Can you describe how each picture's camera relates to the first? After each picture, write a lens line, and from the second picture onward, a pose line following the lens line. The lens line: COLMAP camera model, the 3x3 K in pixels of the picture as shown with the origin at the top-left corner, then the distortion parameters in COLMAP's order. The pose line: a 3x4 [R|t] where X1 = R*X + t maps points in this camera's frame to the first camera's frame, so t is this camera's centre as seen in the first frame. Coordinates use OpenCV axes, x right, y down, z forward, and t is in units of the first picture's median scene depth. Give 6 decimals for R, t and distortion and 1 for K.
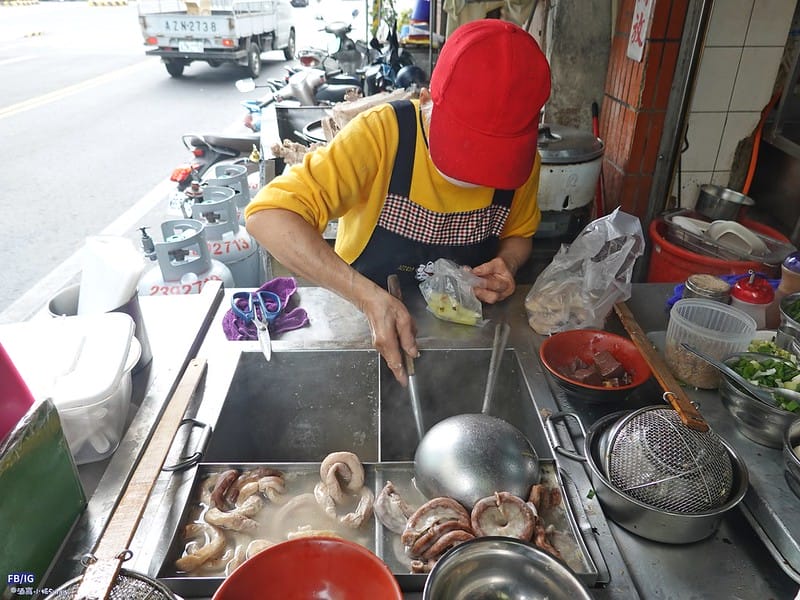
lens RADIAL K [[606.4, 0, 398.0], [0, 606.4, 299.0], [0, 0, 1]] dist [0.001817, -0.002491]
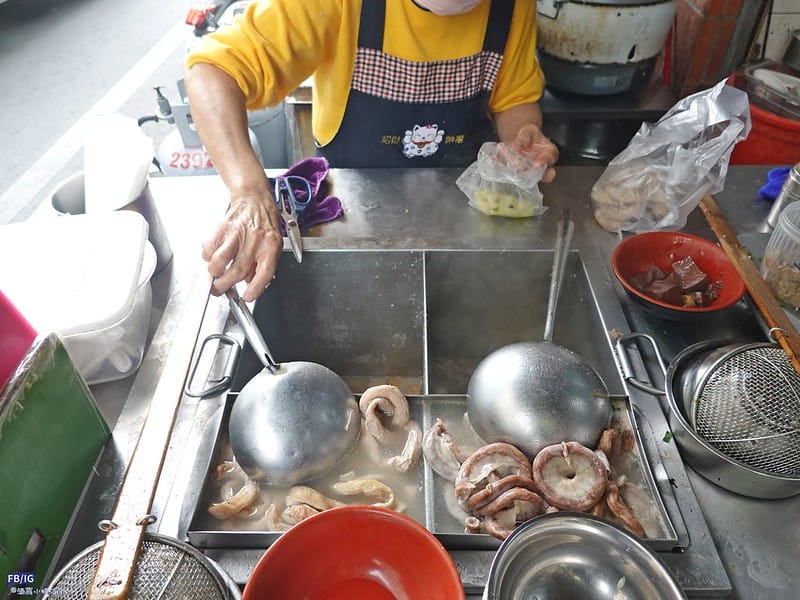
lens RADIAL K [[606.4, 0, 396.4], [0, 606.4, 295.1], [0, 0, 1]] dist [0.001817, -0.002491]
pose [[0.998648, 0.015561, -0.049606, -0.026020], [-0.003286, 0.971140, 0.238489, -0.064113], [0.051886, -0.238004, 0.969877, 0.127517]]
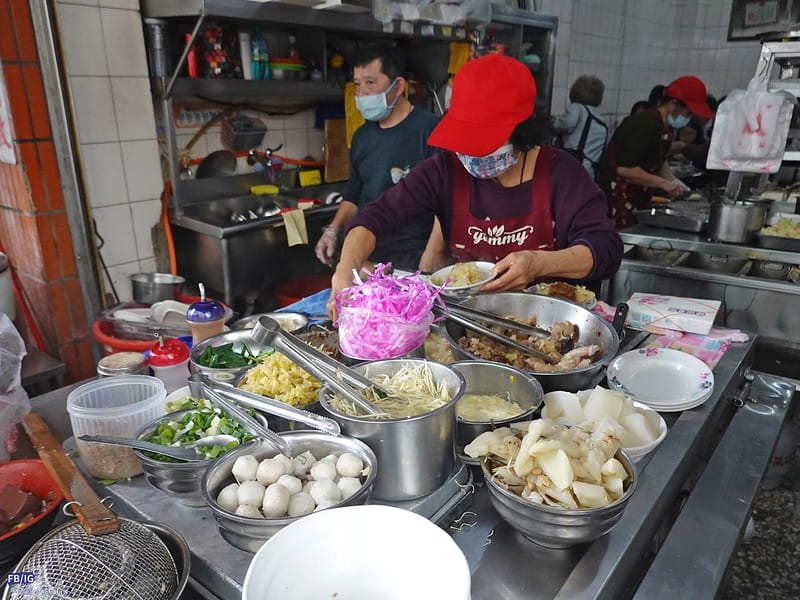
lens RADIAL K [[606.4, 0, 401.7], [0, 606.4, 301.1], [0, 0, 1]] dist [0.001817, -0.002491]
pose [[0.647745, -0.248654, 0.720137, 0.148898], [0.366262, 0.930476, -0.008162, 0.049420], [-0.668041, 0.269046, 0.693784, 0.070117]]
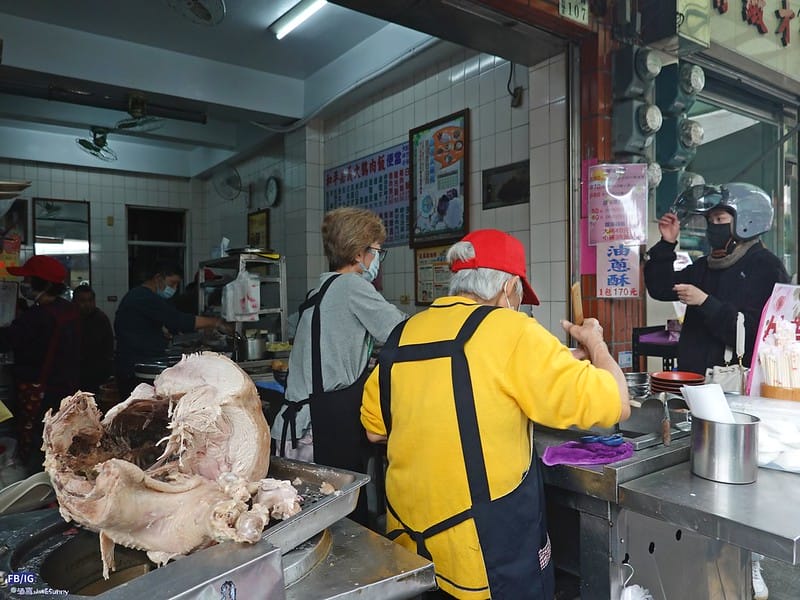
lens RADIAL K [[606.4, 0, 401.7], [0, 606.4, 297.3], [0, 0, 1]] dist [0.001817, -0.002491]
pose [[-0.590122, -0.003545, 0.807306, -1.085024], [0.386498, 0.876705, 0.286370, -0.851088], [-0.708784, 0.481016, -0.515993, 1.953021]]
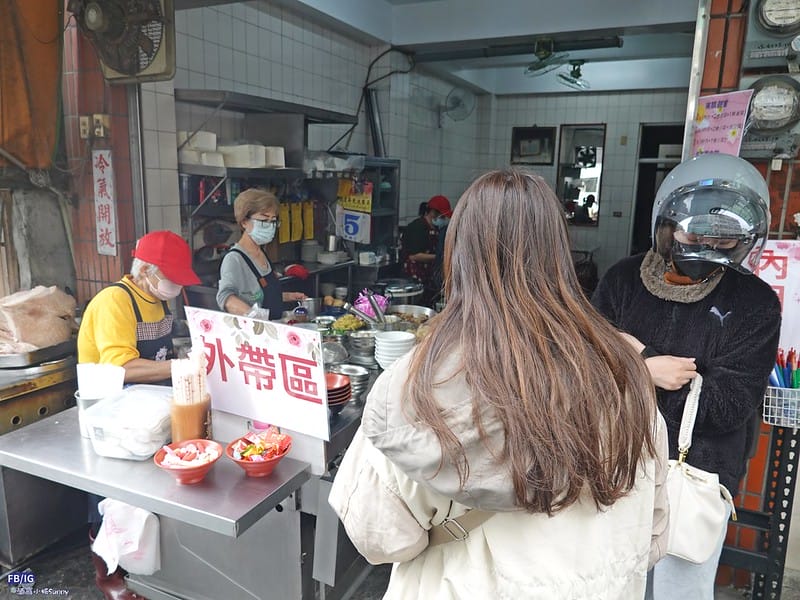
lens RADIAL K [[606.4, 0, 402.9], [0, 606.4, 301.8], [0, 0, 1]] dist [0.001817, -0.002491]
pose [[0.428794, -0.167372, 0.887762, -1.645017], [0.408888, 0.912228, -0.025510, 0.168530], [-0.805572, 0.373934, 0.459595, -0.704306]]
